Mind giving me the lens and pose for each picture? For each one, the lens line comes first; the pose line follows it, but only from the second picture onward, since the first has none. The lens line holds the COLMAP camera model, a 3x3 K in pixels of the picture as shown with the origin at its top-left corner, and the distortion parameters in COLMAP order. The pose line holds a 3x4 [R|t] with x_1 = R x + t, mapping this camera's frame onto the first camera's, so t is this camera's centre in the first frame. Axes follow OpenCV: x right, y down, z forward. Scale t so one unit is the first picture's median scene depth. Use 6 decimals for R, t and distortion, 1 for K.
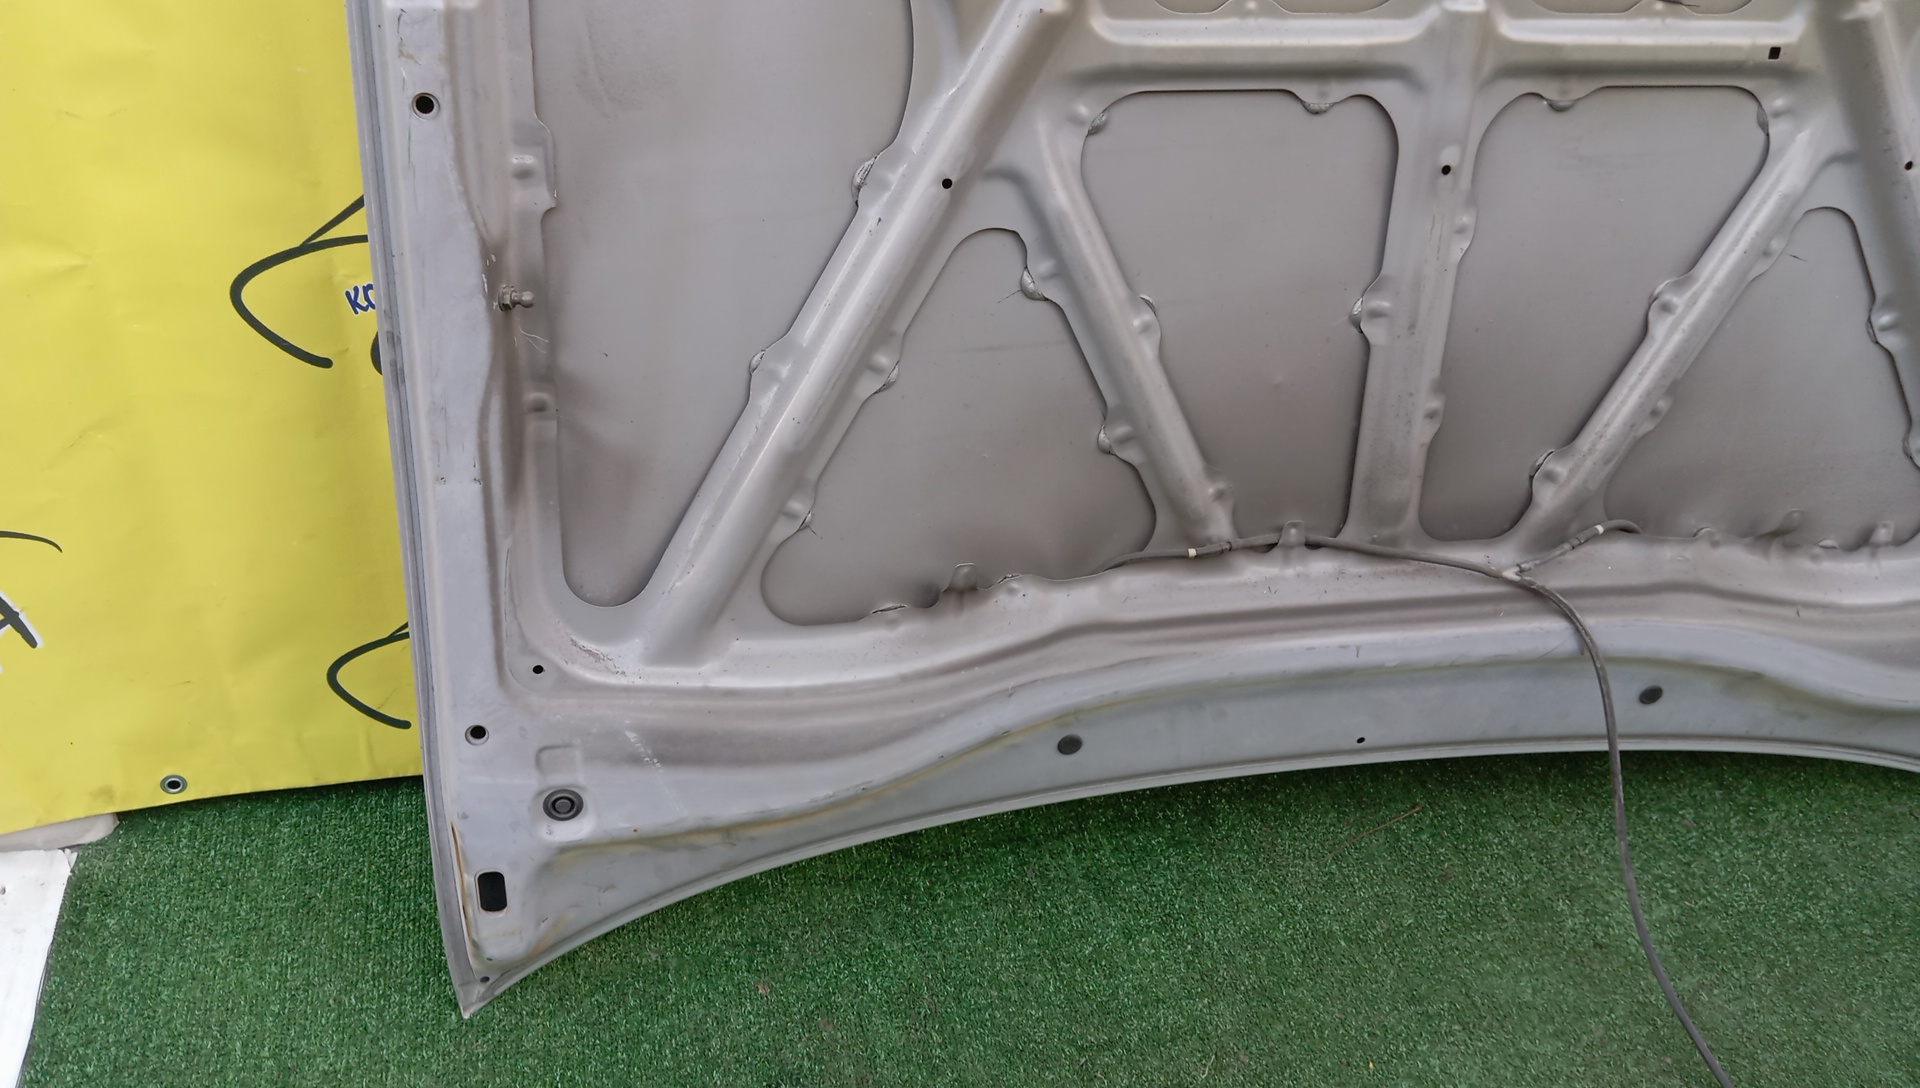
lens RADIAL K [[1570.1, 0, 960.0], [0, 1570.1, 544.0], [0, 0, 1]] dist [0.082824, -0.183280]
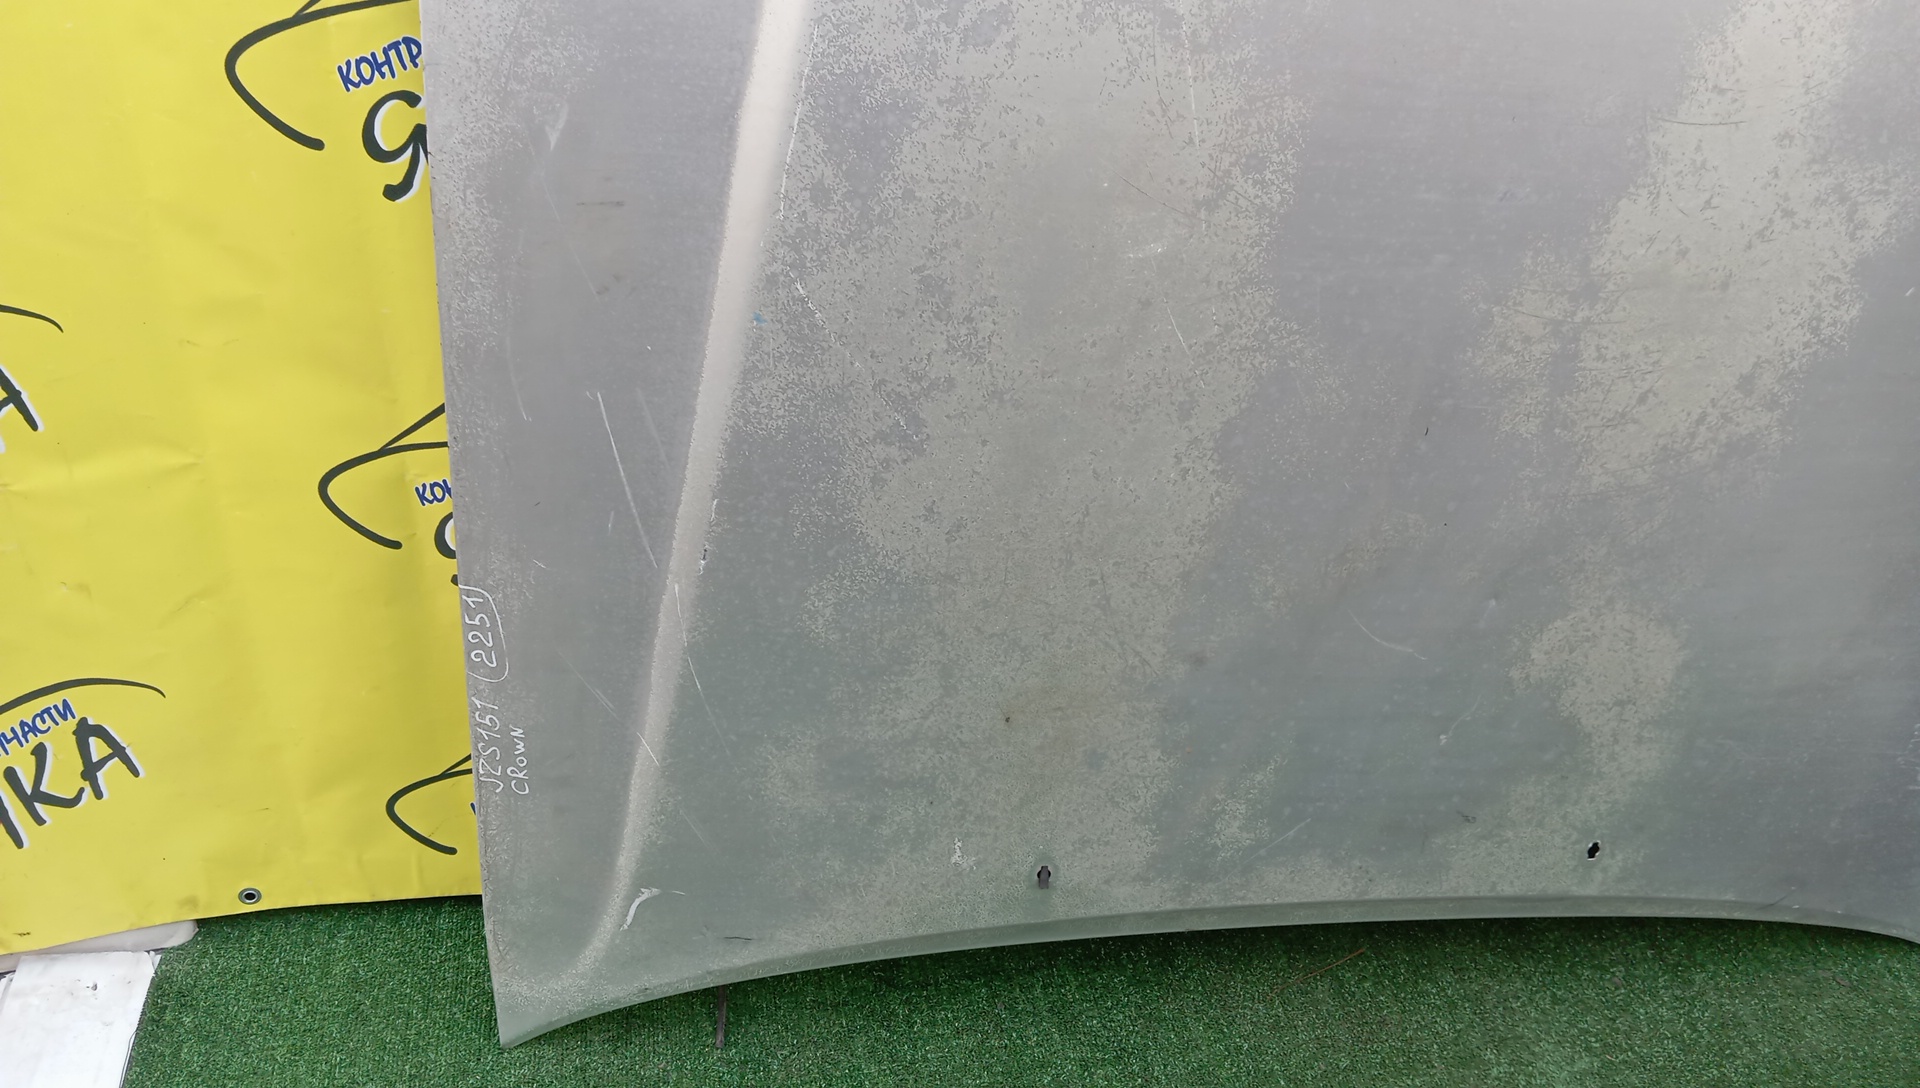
lens RADIAL K [[1569.3, 0, 954.3], [0, 1569.3, 541.9], [0, 0, 1]] dist [0.088924, -0.186219]
pose [[0.998490, 0.024671, -0.049089, 0.064225], [-0.027652, 0.997753, -0.061020, -0.050848], [0.047474, 0.062285, 0.996929, -0.135668]]
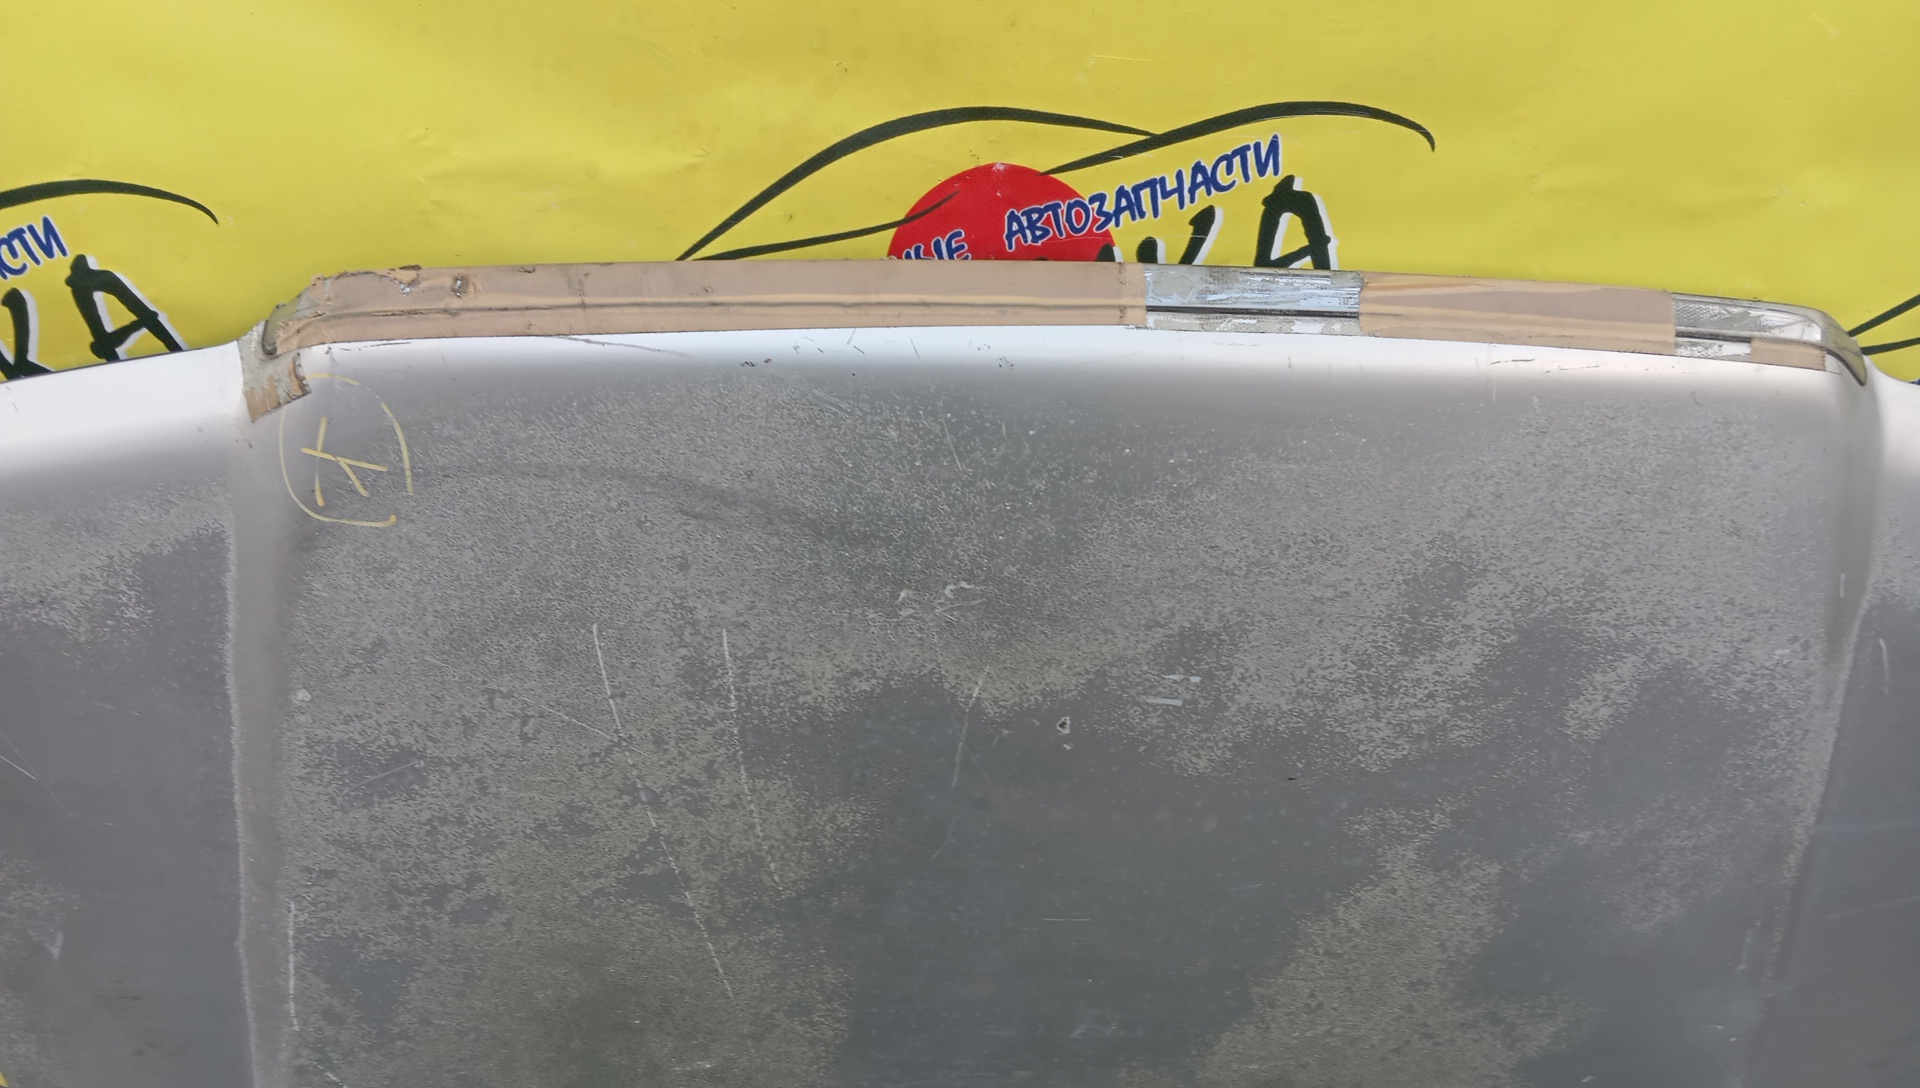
lens RADIAL K [[1543.9, 0, 969.6], [0, 1543.9, 537.9], [0, 0, 1]] dist [0.085847, -0.158821]
pose [[0.987693, 0.094542, -0.124596, 0.348780], [-0.075839, 0.986205, 0.147132, -0.688920], [0.136788, -0.135872, 0.981238, 0.004003]]
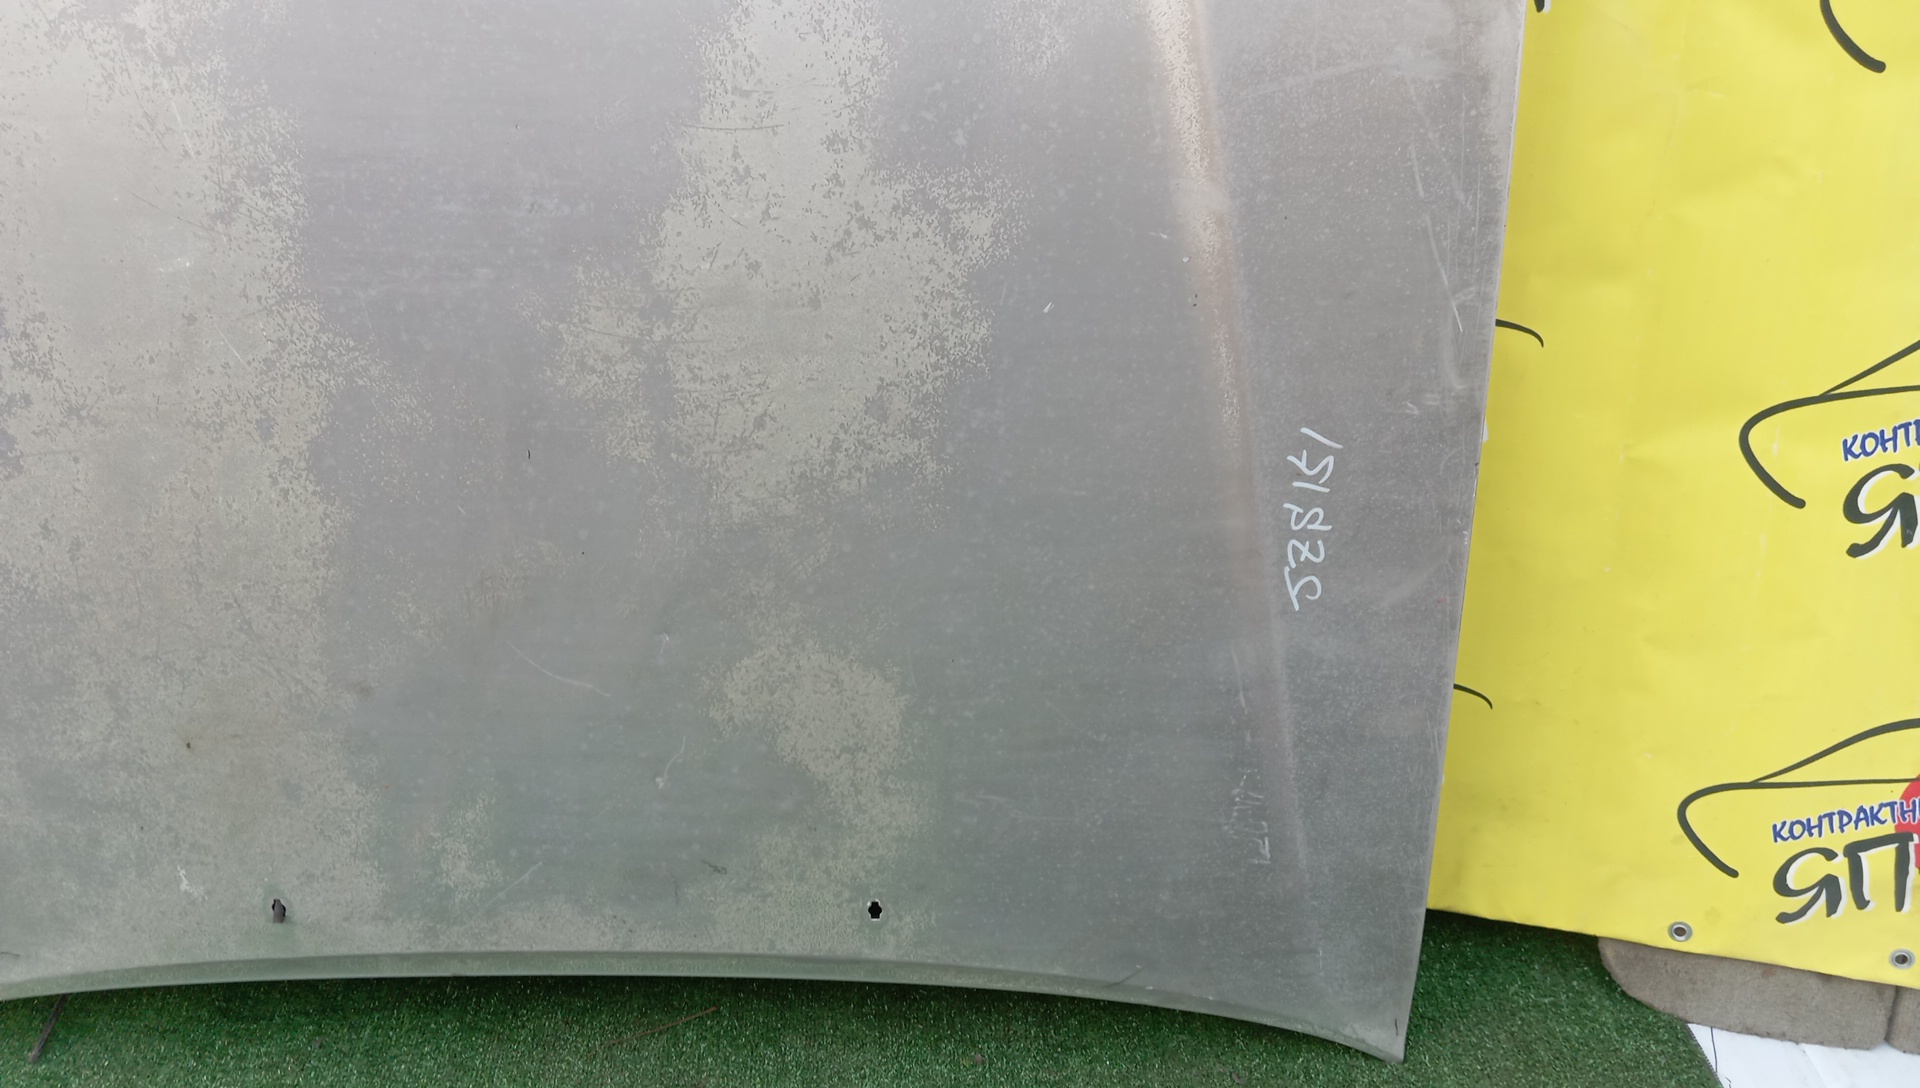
lens RADIAL K [[1533.8, 0, 960.0], [0, 1533.8, 544.0], [0, 0, 1]] dist [0.089531, -0.170385]
pose [[0.978102, 0.037173, -0.204778, 0.749797], [-0.058860, 0.993159, -0.100855, -0.056015], [0.199628, 0.110699, 0.973599, 0.010249]]
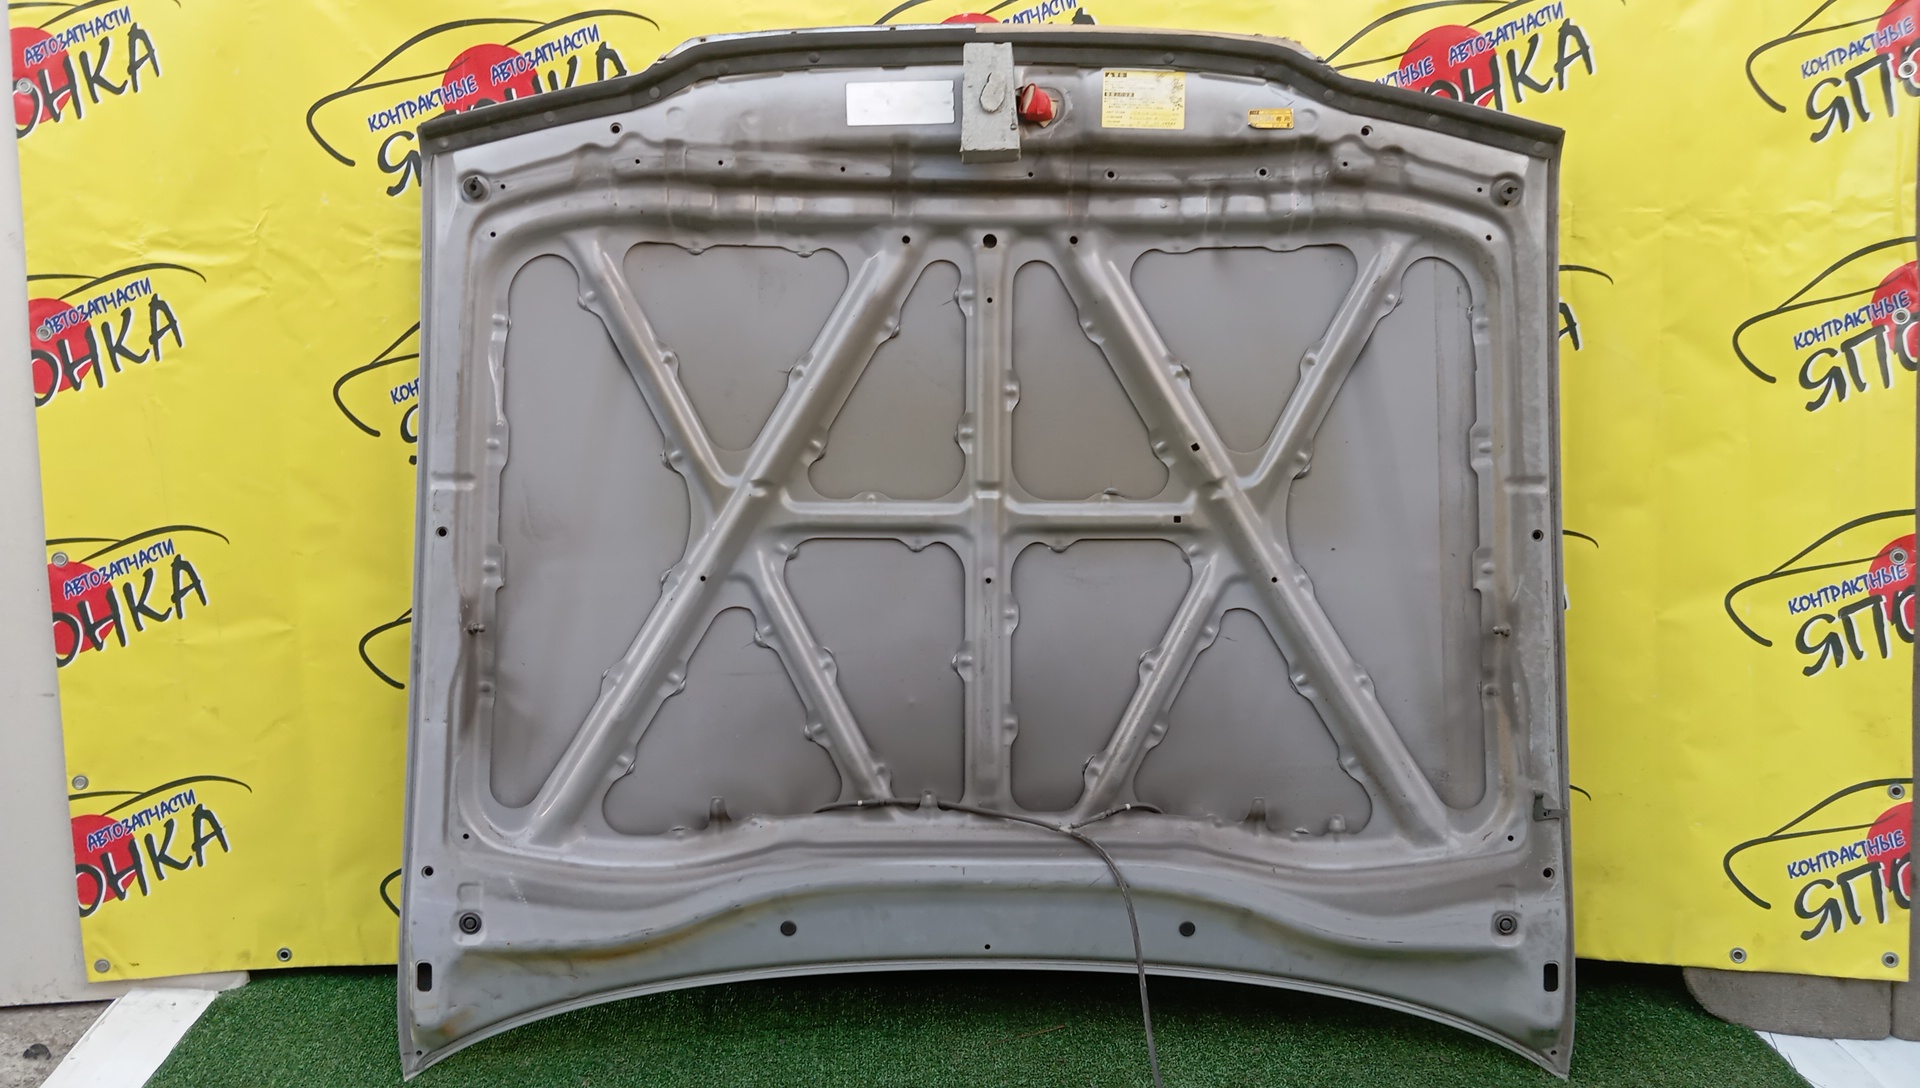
lens RADIAL K [[1552.1, 0, 963.2], [0, 1552.1, 537.4], [0, 0, 1]] dist [0.086363, -0.167887]
pose [[0.982278, -0.022744, -0.186045, 0.555240], [-0.058358, 0.906157, -0.418896, 0.426277], [0.178113, 0.422330, 0.888771, -0.560380]]
